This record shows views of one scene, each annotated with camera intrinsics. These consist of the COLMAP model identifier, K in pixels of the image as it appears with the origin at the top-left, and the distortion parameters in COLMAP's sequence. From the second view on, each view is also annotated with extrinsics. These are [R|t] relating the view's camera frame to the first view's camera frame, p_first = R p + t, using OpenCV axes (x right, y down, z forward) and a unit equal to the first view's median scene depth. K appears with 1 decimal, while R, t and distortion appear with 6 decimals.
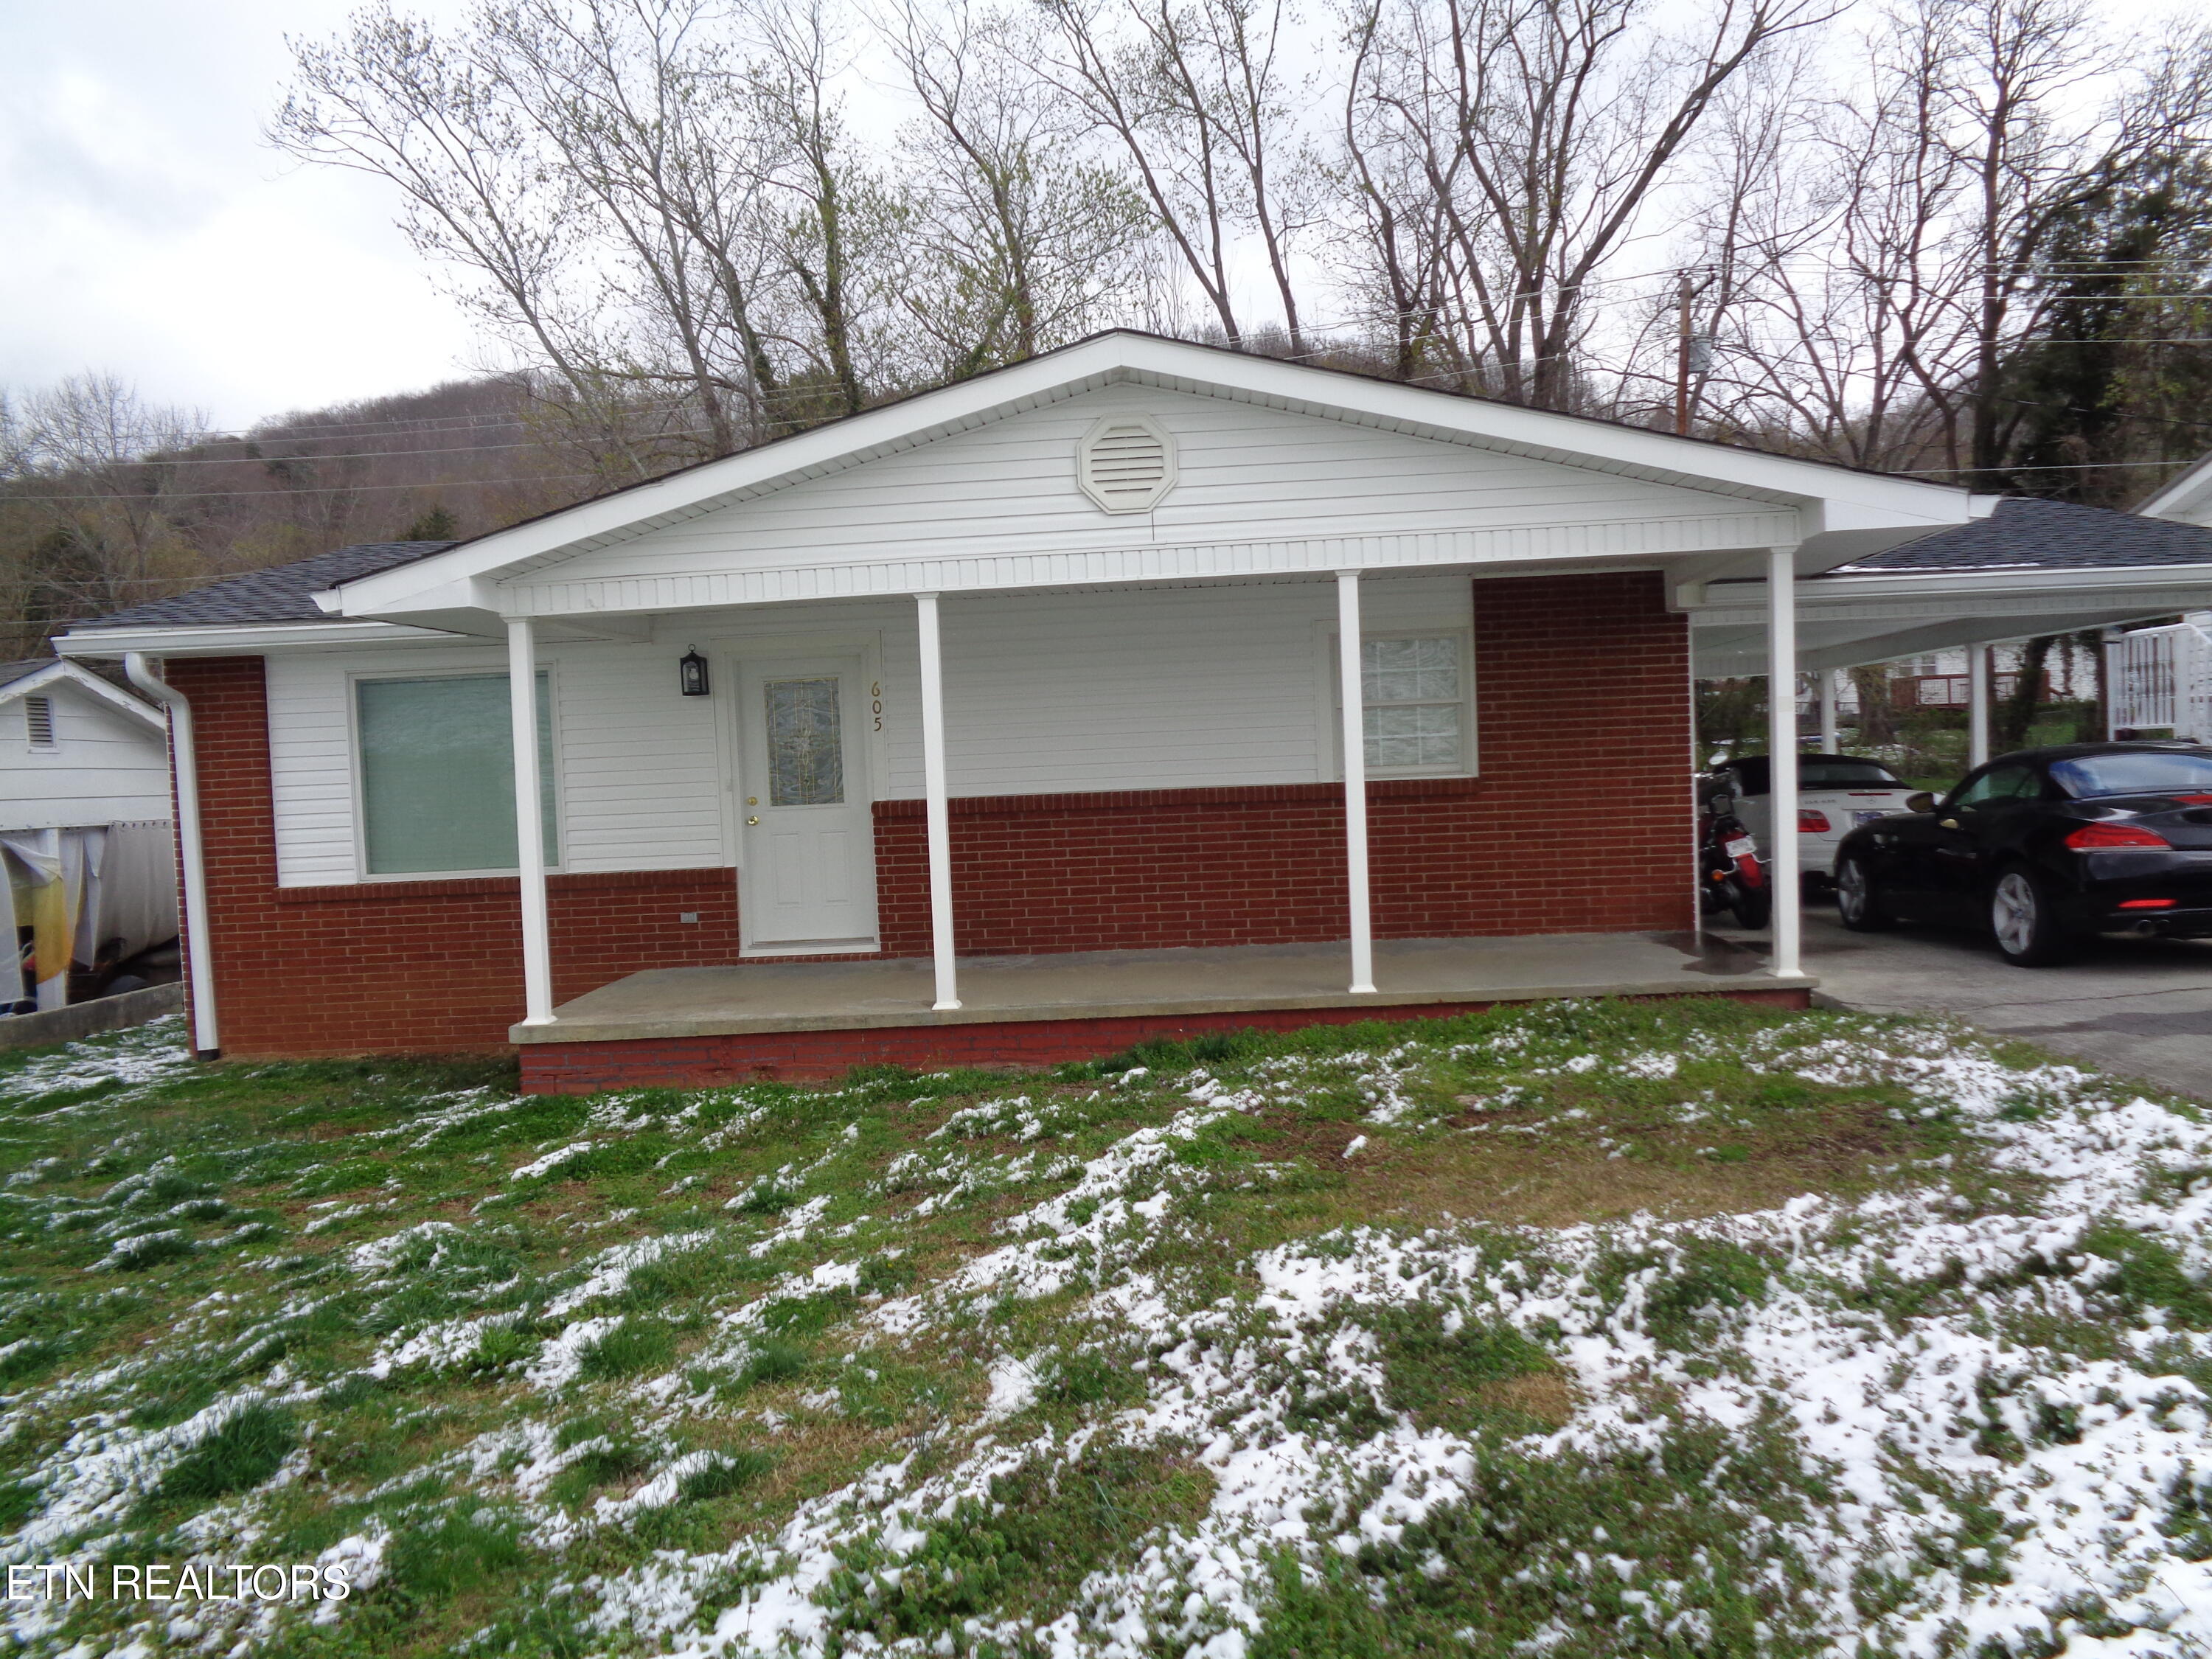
lens RADIAL K [[1697.2, 0, 1261.6], [0, 1697.2, 874.0], [0, 0, 1]] dist [-0.065917, 0.005879]
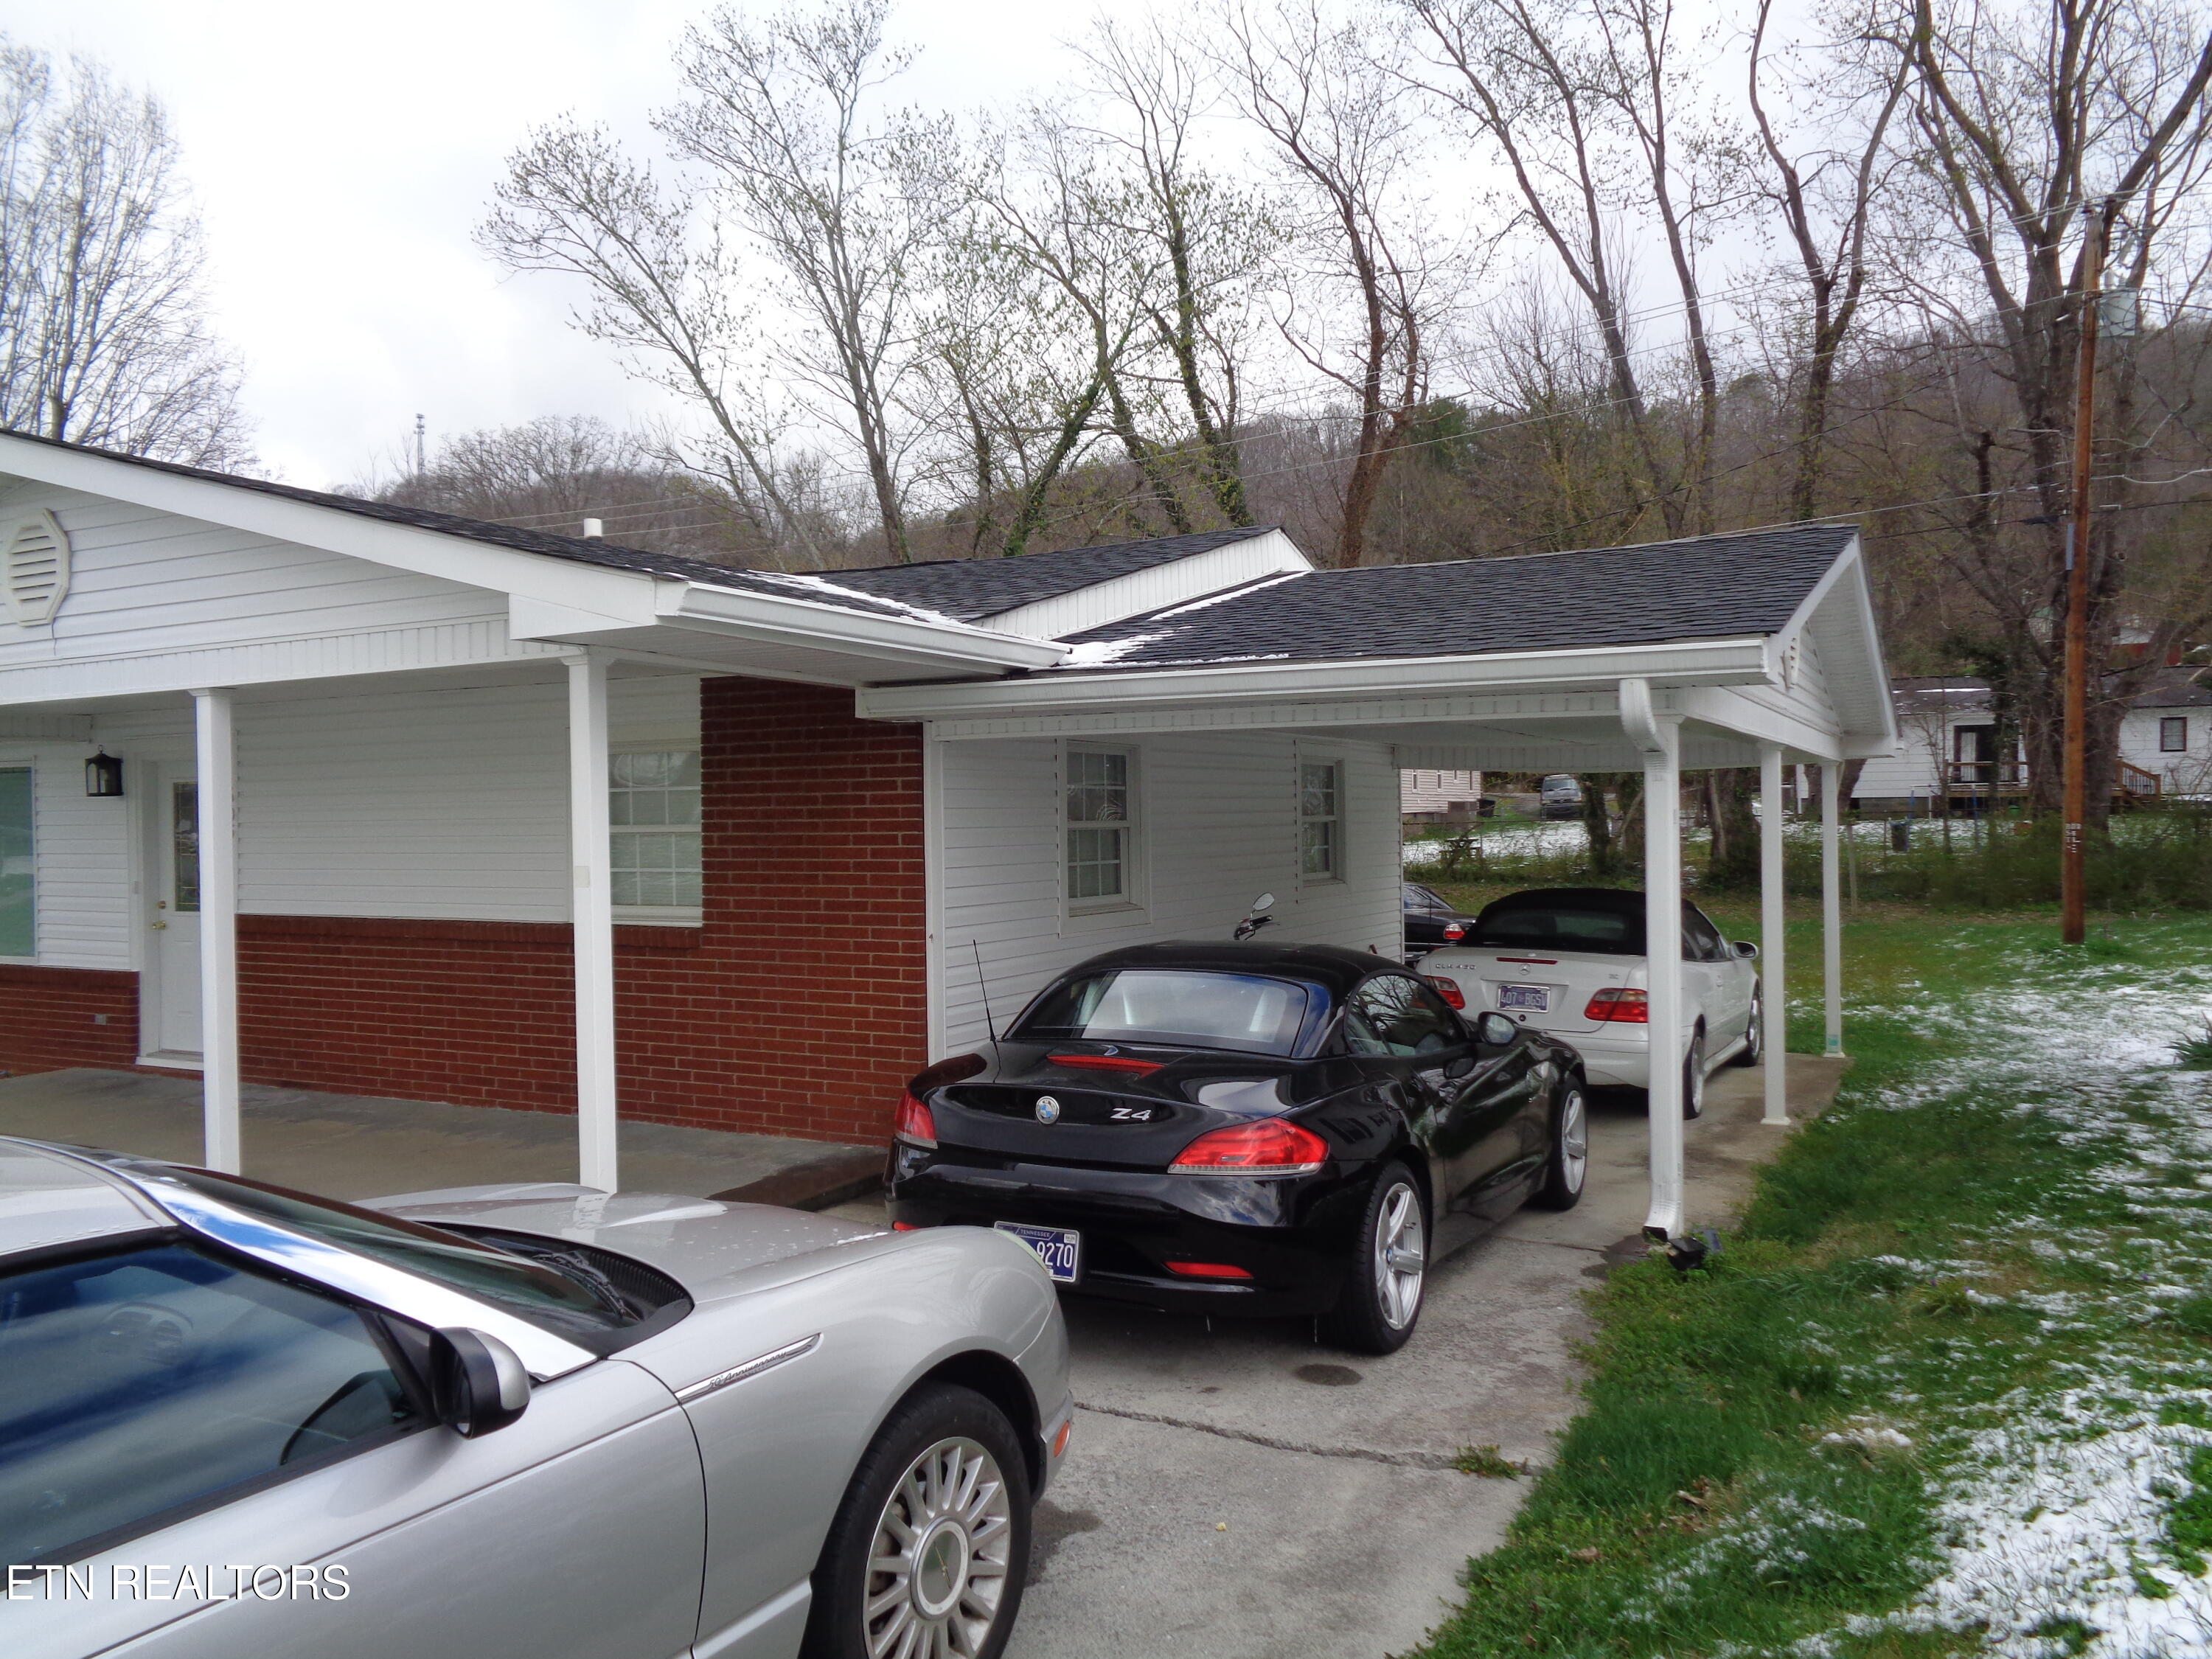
lens RADIAL K [[1766.4, 0, 1106.0], [0, 1766.4, 829.5], [0, 0, 1]] dist [0.005852, 0.002317]
pose [[0.881901, 0.033933, -0.470212, 0.672985], [-0.058604, 0.997561, -0.037925, -0.081323], [0.467778, 0.061002, 0.881738, 0.351100]]
